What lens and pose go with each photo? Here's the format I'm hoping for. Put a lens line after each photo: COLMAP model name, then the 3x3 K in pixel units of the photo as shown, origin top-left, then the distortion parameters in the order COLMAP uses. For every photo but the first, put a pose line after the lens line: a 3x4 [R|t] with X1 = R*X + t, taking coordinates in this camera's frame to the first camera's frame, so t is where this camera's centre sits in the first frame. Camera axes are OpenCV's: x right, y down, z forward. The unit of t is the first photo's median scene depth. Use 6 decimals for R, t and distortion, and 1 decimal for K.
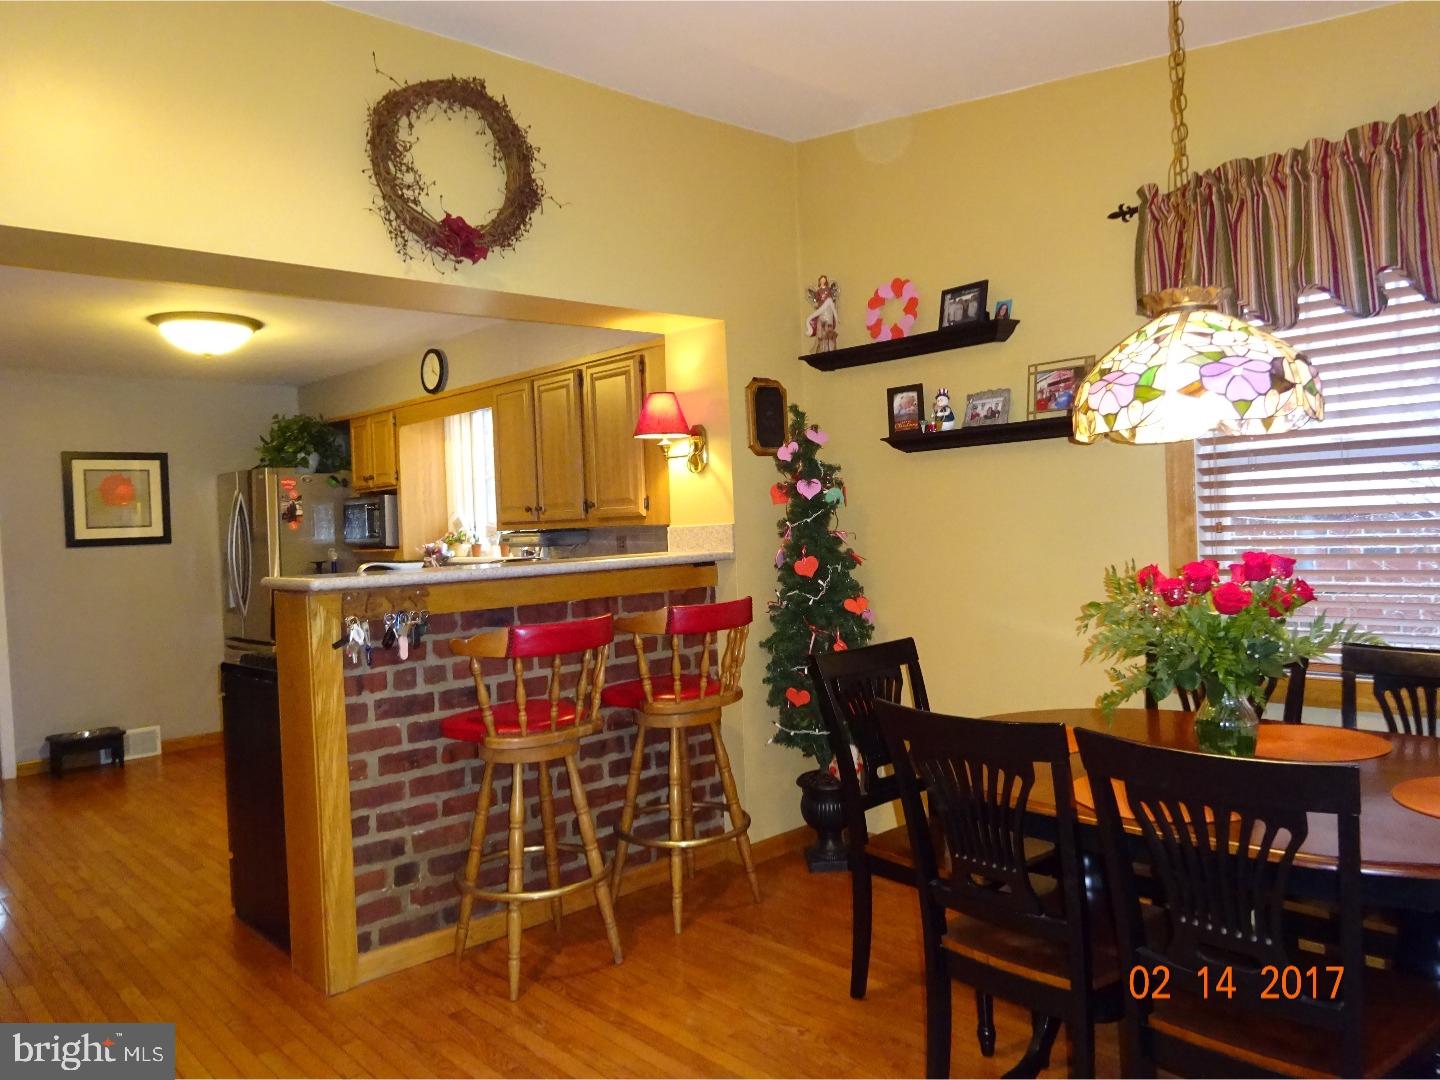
lens RADIAL K [[1057.0, 0, 730.3], [0, 1057.0, 535.8], [0, 0, 1]] dist [-0.003953, -0.005101]
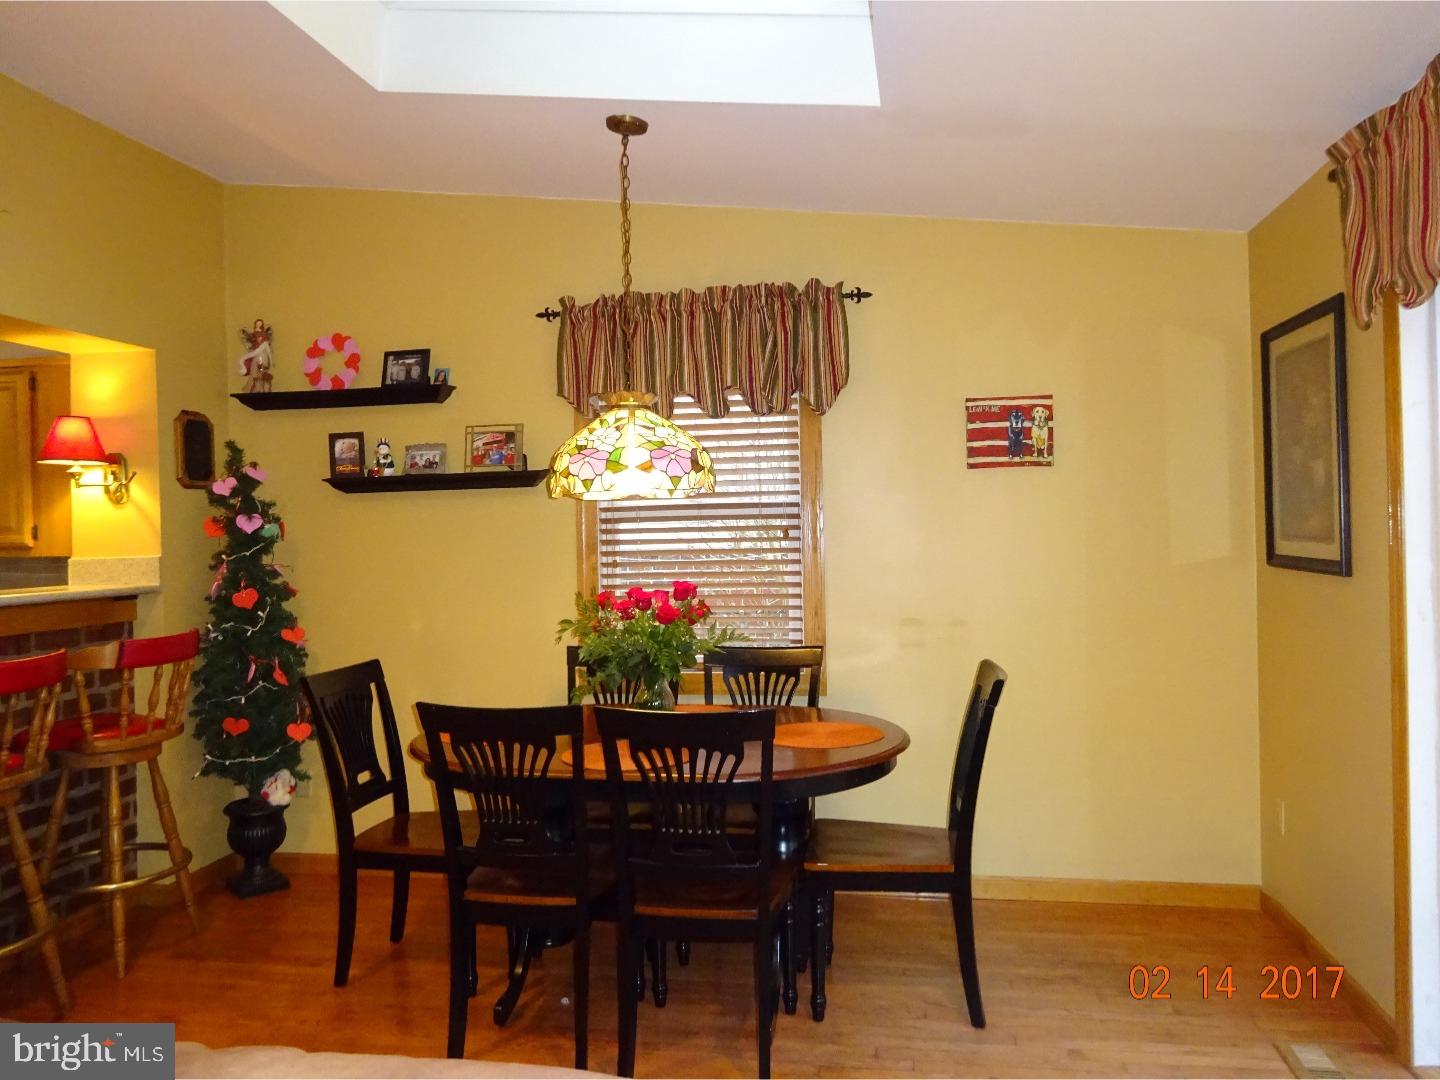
lens RADIAL K [[1057.0, 0, 723.1], [0, 1057.0, 532.4], [0, 0, 1]] dist [-0.003953, -0.005101]
pose [[0.796503, 0.025973, 0.604076, -0.195105], [-0.003235, 0.999246, -0.038698, 0.002912], [-0.604625, 0.028868, 0.795987, -0.113012]]
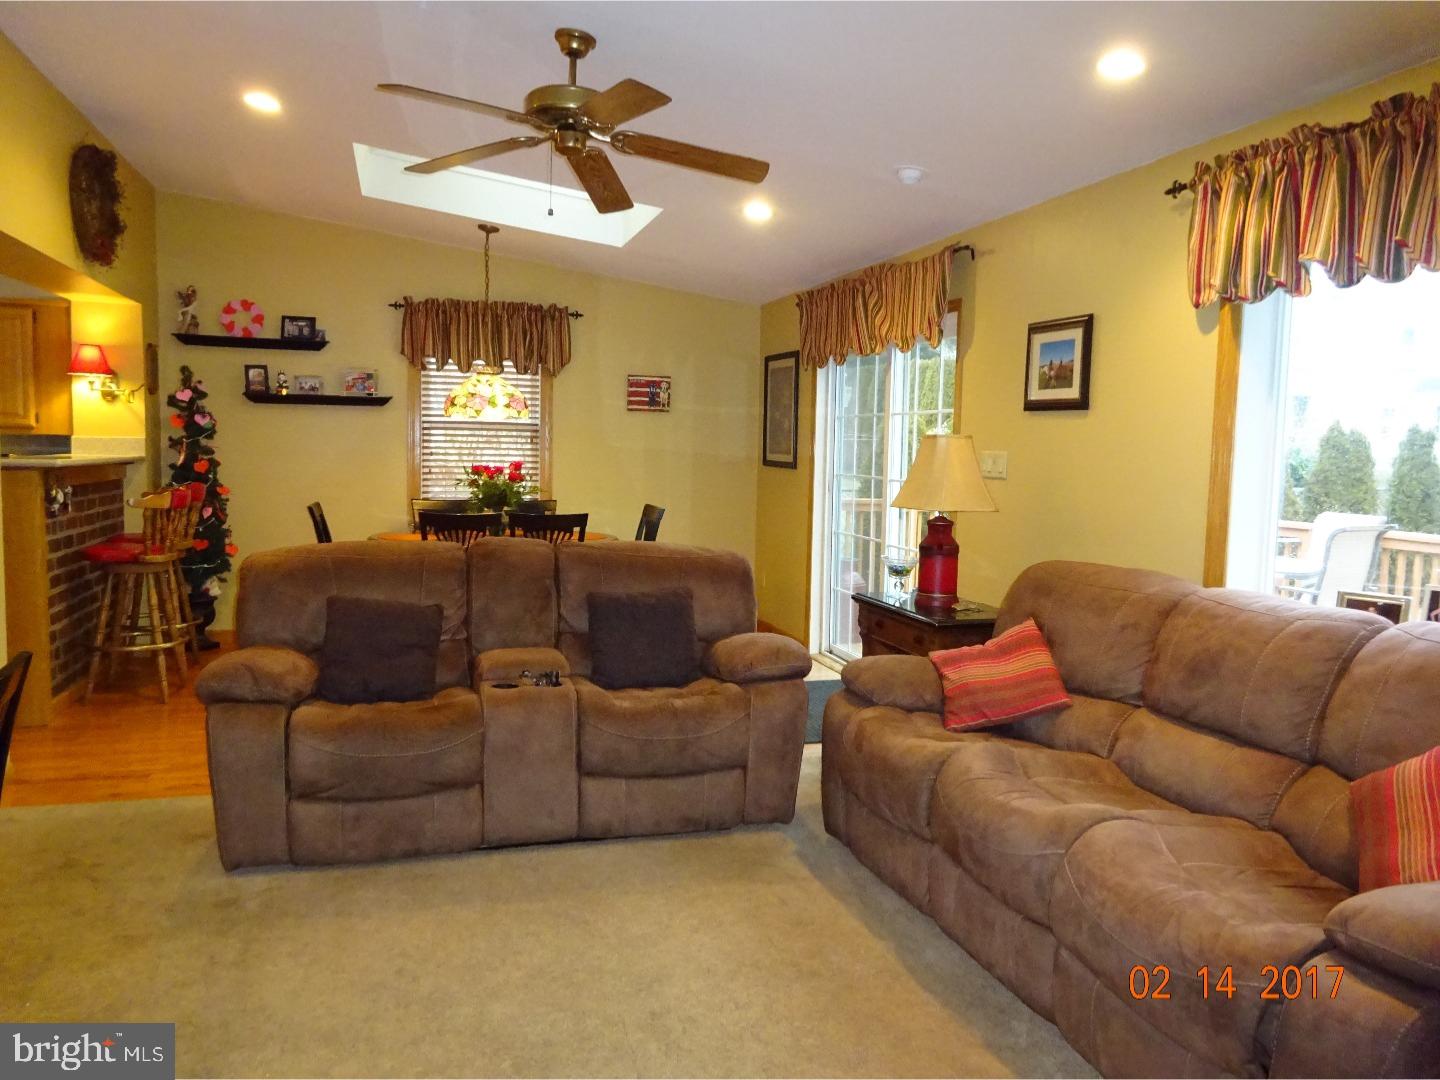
lens RADIAL K [[1057.0, 0, 718.9], [0, 1057.0, 539.4], [0, 0, 1]] dist [-0.003953, -0.005101]
pose [[0.440870, -0.025234, 0.897216, -1.140850], [-0.026337, 0.998811, 0.041032, 0.057834], [-0.897184, -0.041720, 0.439682, -0.495229]]
